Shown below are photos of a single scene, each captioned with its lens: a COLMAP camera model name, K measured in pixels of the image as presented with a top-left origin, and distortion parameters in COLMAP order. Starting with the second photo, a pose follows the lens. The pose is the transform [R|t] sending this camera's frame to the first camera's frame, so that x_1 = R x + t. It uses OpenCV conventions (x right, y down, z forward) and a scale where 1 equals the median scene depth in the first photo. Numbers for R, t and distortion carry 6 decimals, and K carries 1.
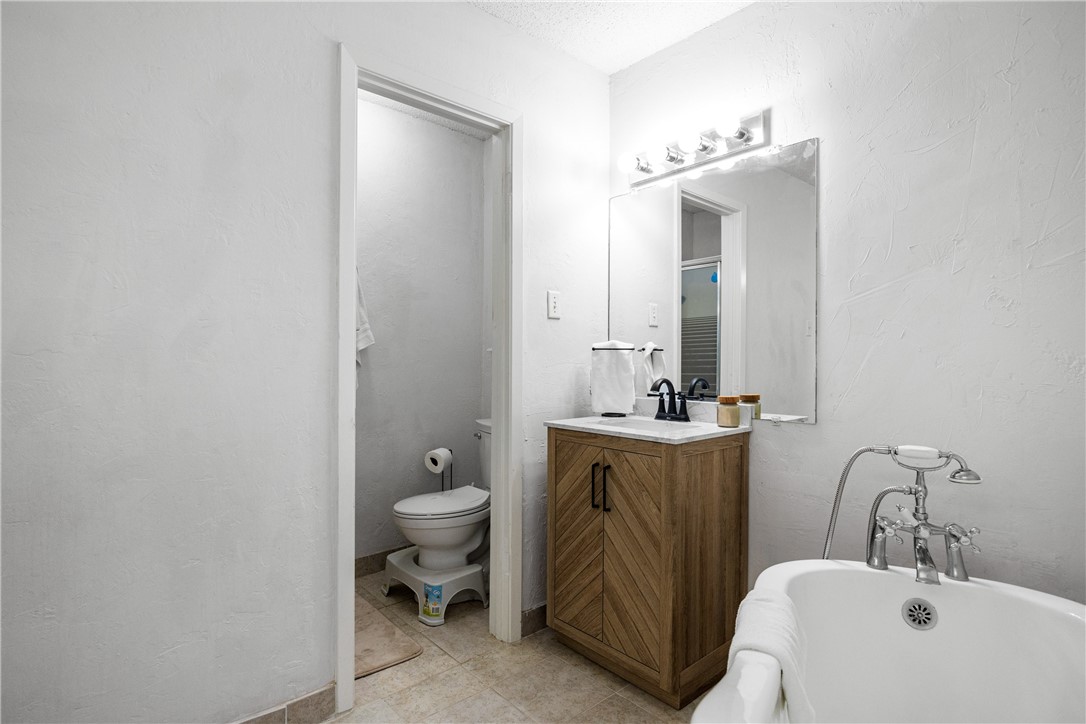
lens RADIAL K [[555.9, 0, 541.8], [0, 555.9, 363.0], [0, 0, 1]] dist [-0.004204, -0.000329]
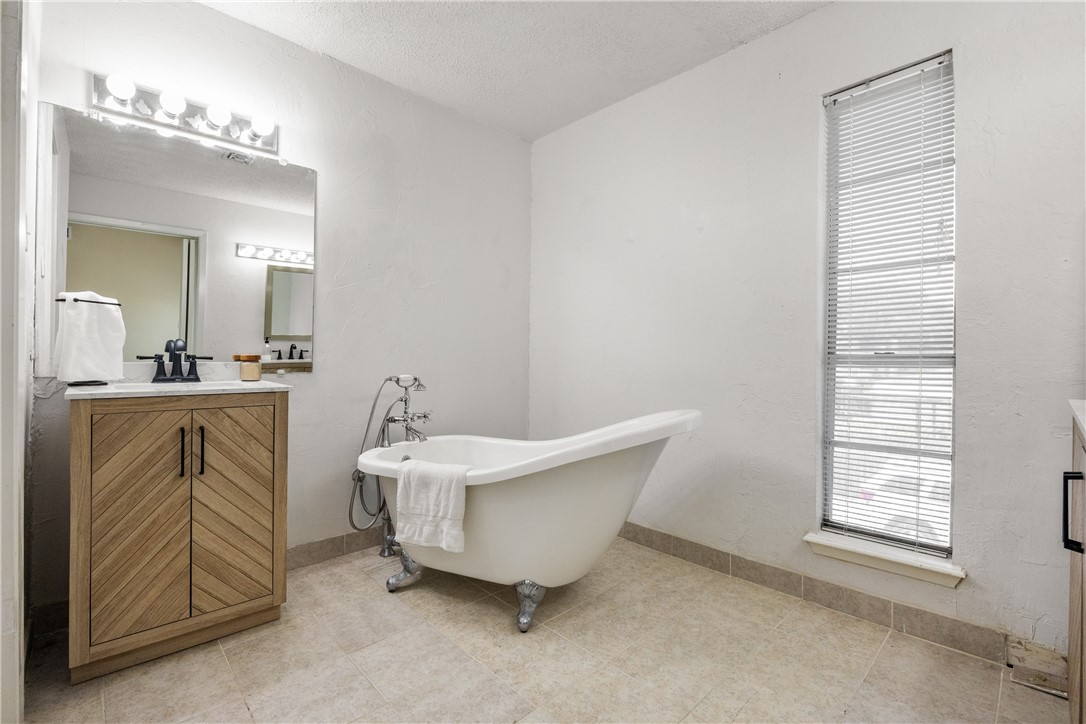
lens RADIAL K [[495.4, 0, 541.1], [0, 495.4, 358.3], [0, 0, 1]] dist [0.000952, 0.000270]
pose [[-0.047725, -0.007385, 0.998833, -0.725655], [-0.005861, 0.999958, 0.007113, 0.054837], [-0.998843, -0.005514, -0.047766, 0.437928]]
